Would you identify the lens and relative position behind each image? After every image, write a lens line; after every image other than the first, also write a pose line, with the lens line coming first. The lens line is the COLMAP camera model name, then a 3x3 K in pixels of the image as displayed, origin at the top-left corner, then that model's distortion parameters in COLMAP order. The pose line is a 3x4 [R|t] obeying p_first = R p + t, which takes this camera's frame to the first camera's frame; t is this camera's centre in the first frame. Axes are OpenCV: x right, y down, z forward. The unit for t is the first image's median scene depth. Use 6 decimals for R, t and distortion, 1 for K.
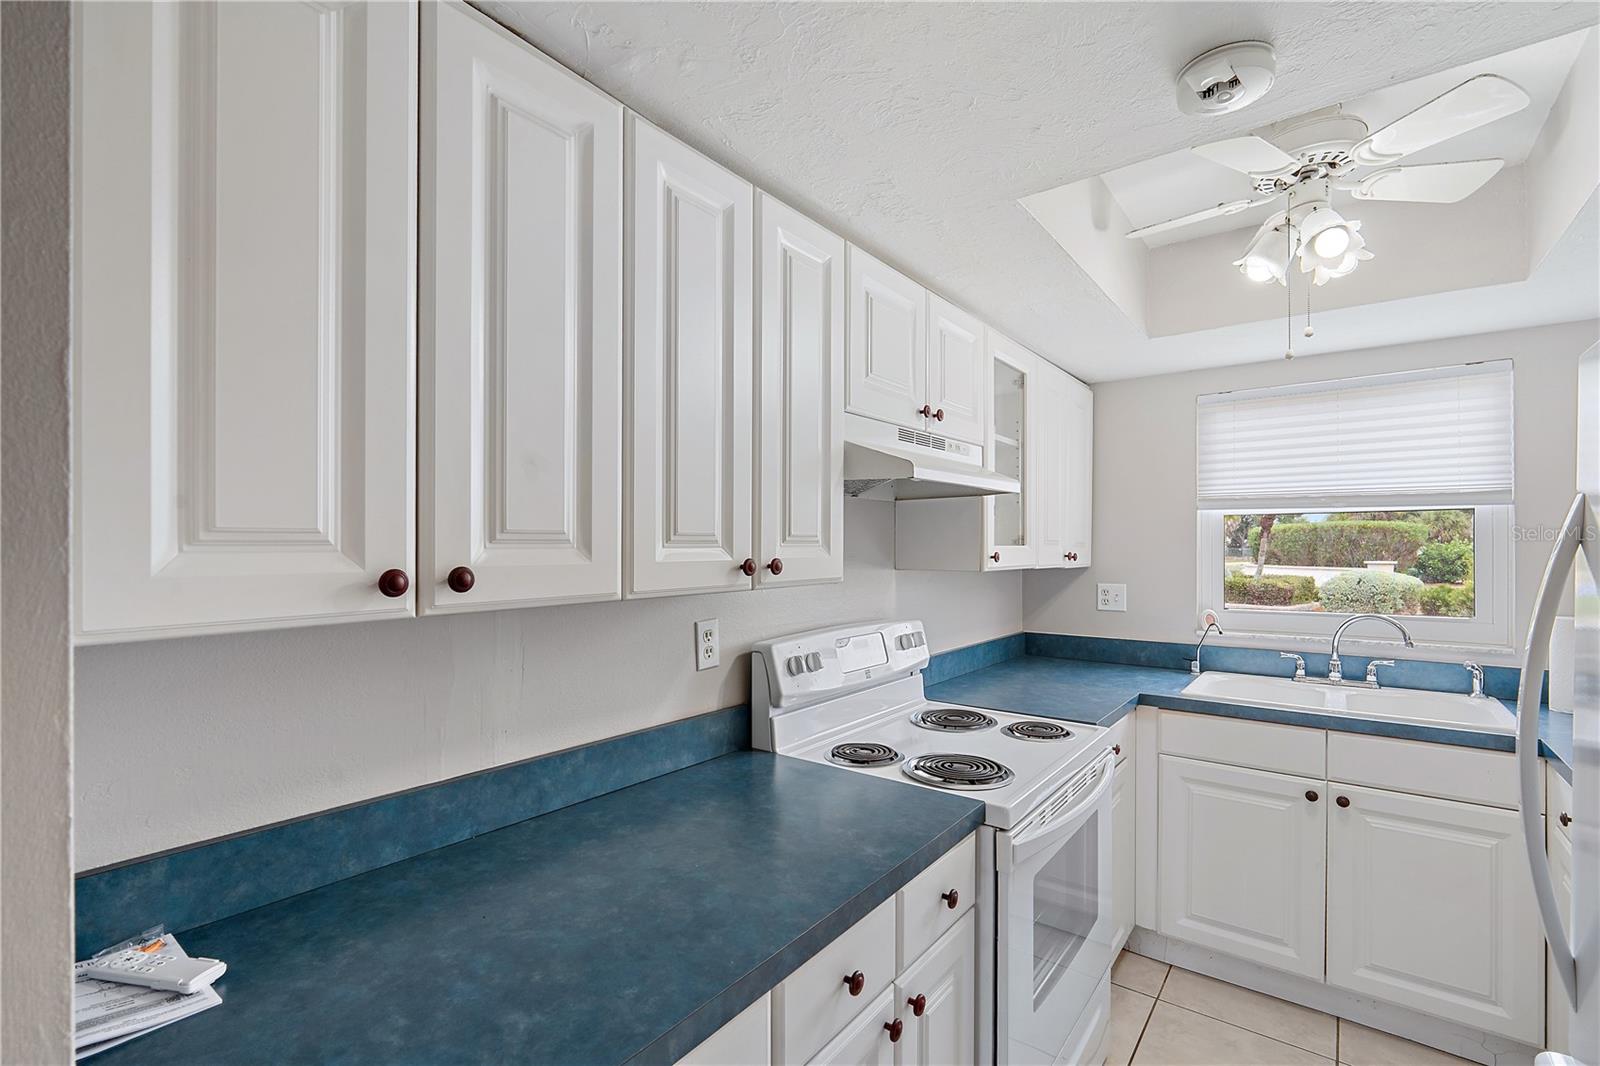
lens RADIAL K [[720.0, 0, 796.8], [0, 720.0, 544.8], [0, 0, 1]] dist [-0.007448, 0.001629]
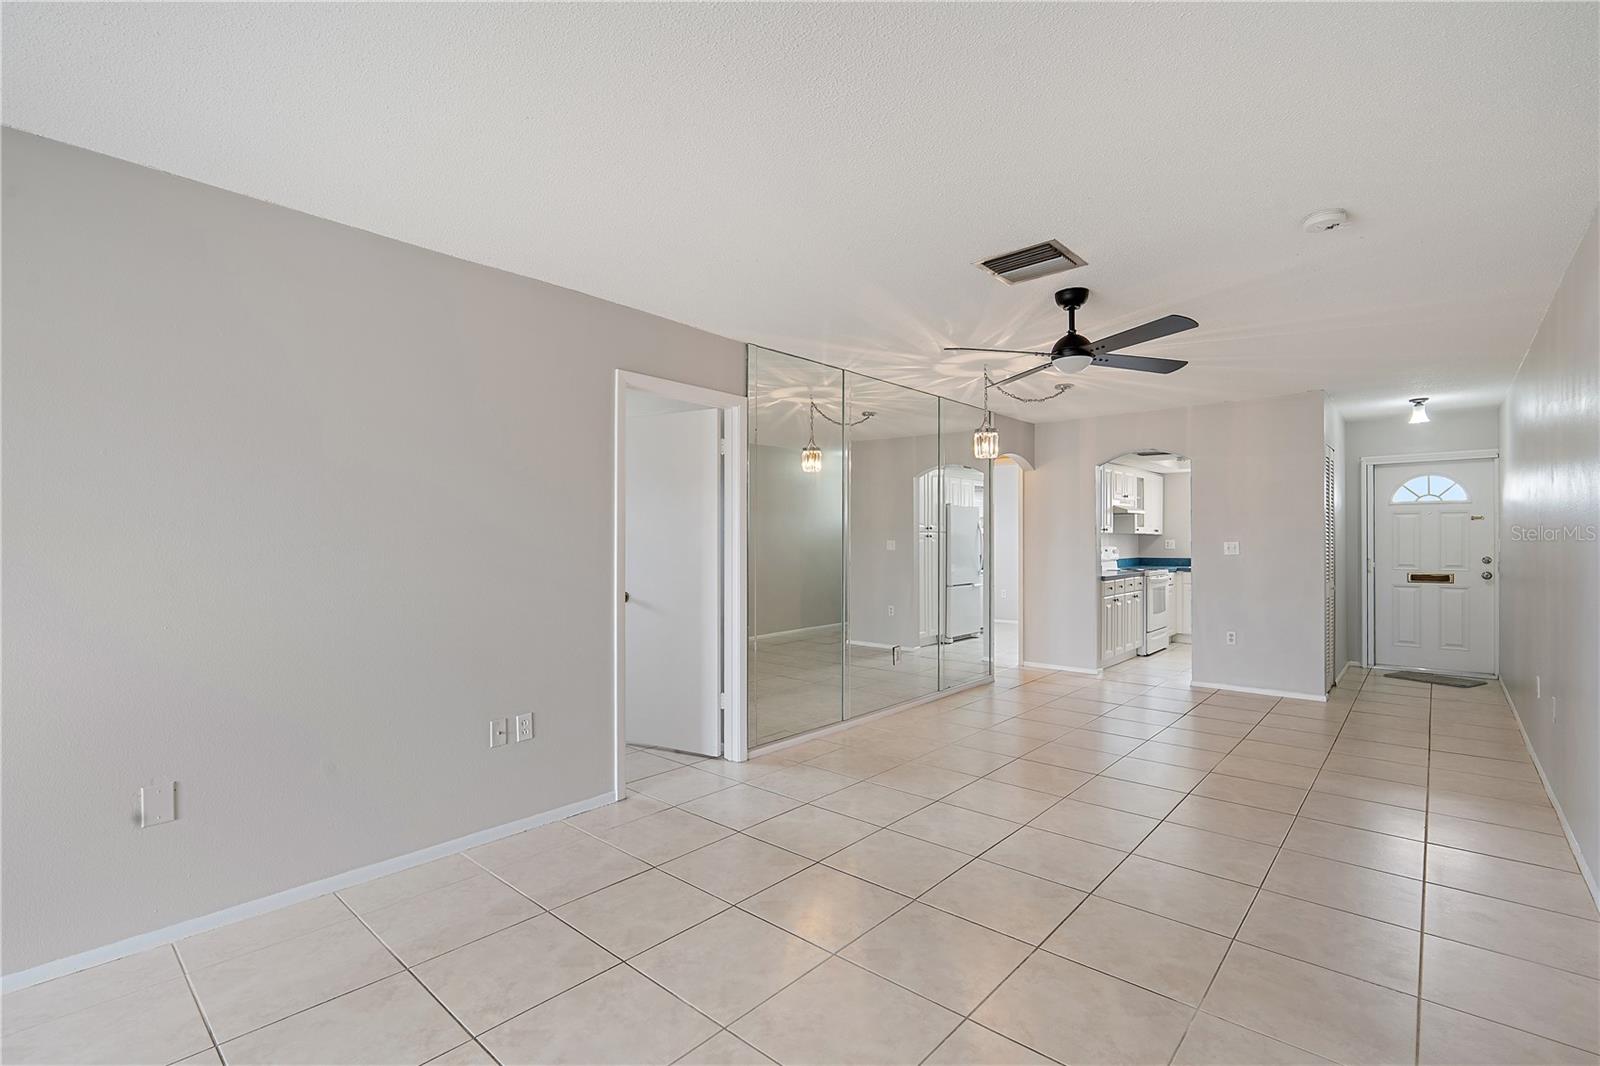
lens RADIAL K [[720.0, 0, 793.2], [0, 720.0, 539.3], [0, 0, 1]] dist [-0.007448, 0.001629]
pose [[0.996267, -0.001770, -0.086305, -1.103133], [0.002186, 0.999986, 0.004725, 0.041232], [0.086295, -0.004896, 0.996258, -2.695658]]
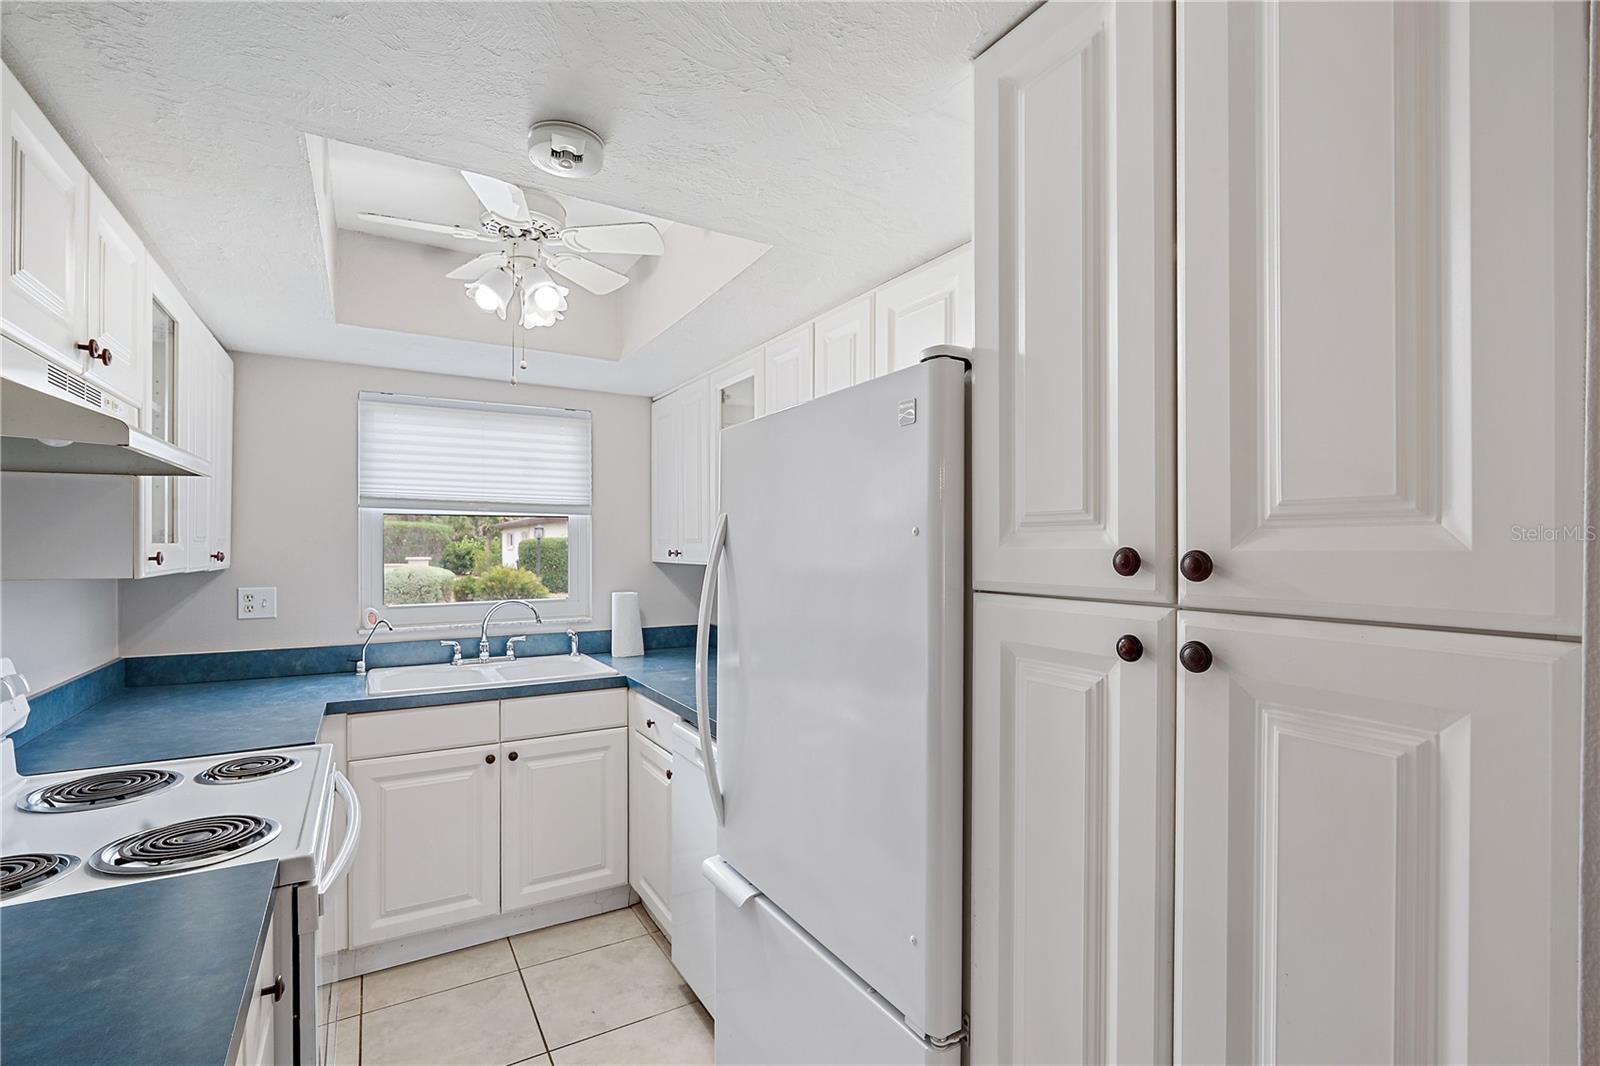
lens RADIAL K [[720.0, 0, 803.0], [0, 720.0, 545.6], [0, 0, 1]] dist [-0.007448, 0.001629]
pose [[0.368176, -0.000557, 0.929756, -0.151756], [-0.003039, 0.999994, 0.001802, 0.000040], [-0.929751, -0.003489, 0.368172, 0.084152]]
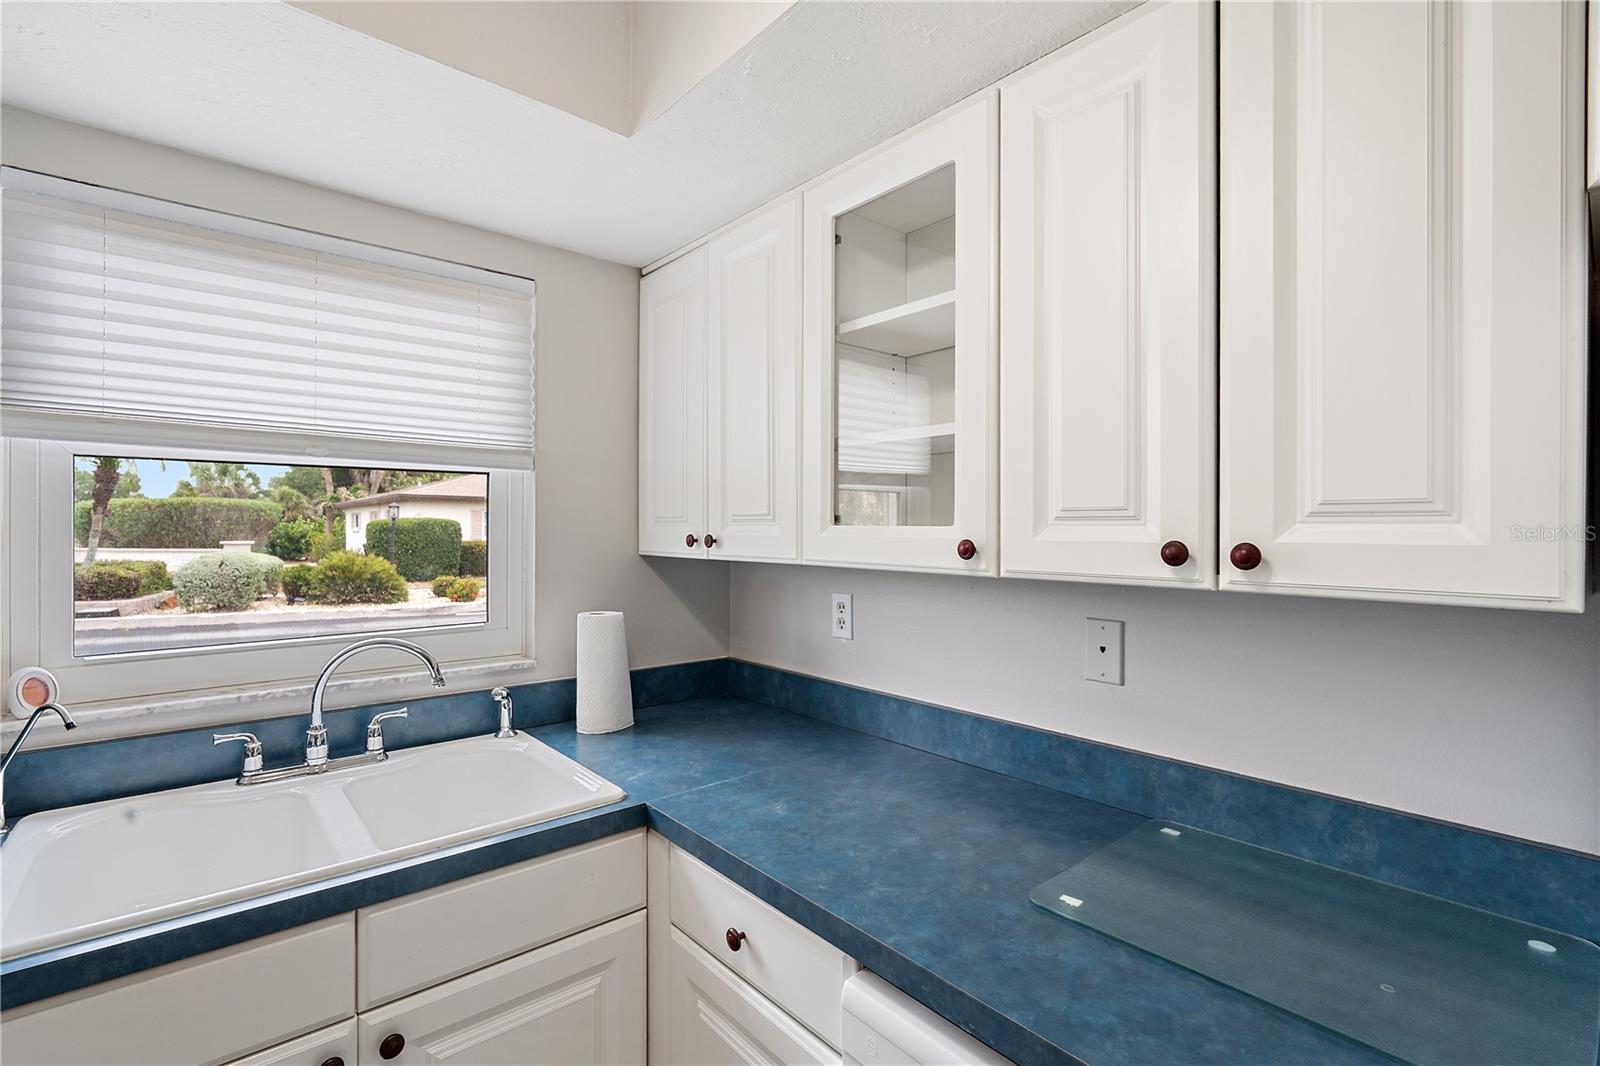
lens RADIAL K [[720.0, 0, 793.8], [0, 720.0, 526.2], [0, 0, 1]] dist [-0.007448, 0.001629]
pose [[0.212938, 0.004333, 0.977056, 0.284218], [-0.007170, 0.999970, -0.002872, 0.003822], [-0.977040, -0.006394, 0.212962, 0.522844]]
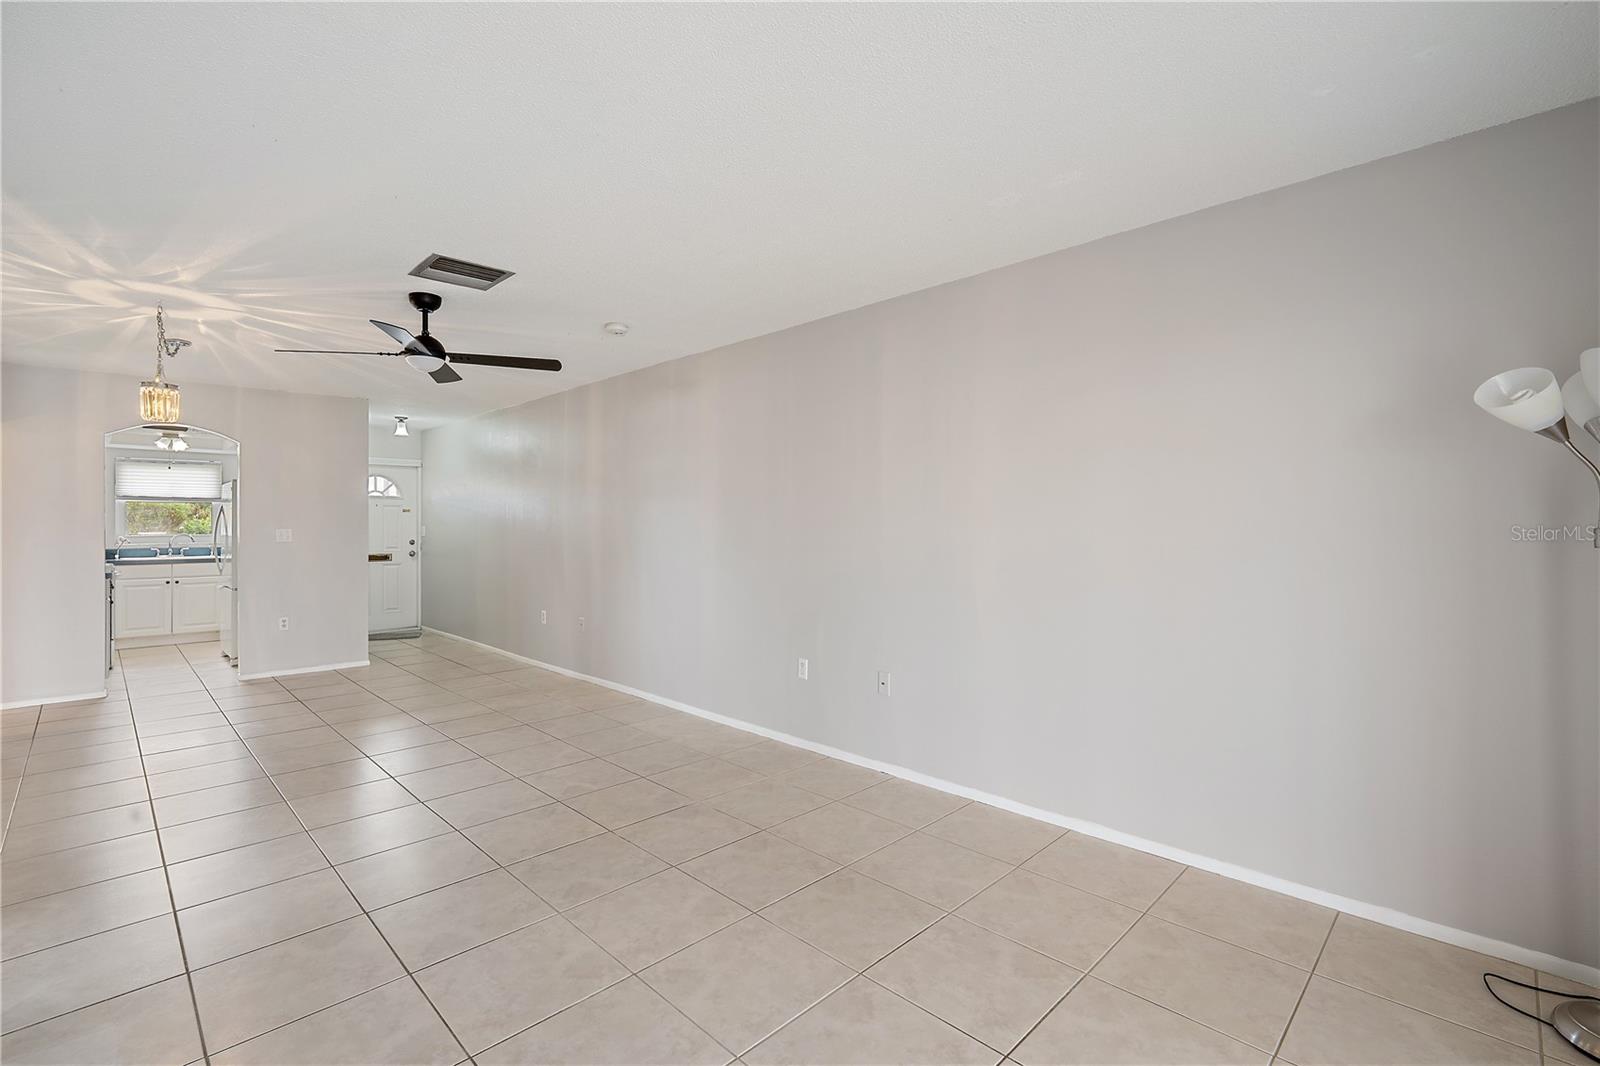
lens RADIAL K [[720.0, 0, 801.1], [0, 720.0, 526.3], [0, 0, 1]] dist [-0.007448, 0.001629]
pose [[0.137873, -0.002668, 0.990446, -2.044527], [-0.002644, 0.999992, 0.003062, 0.041275], [-0.990446, -0.003041, 0.137865, -2.247908]]
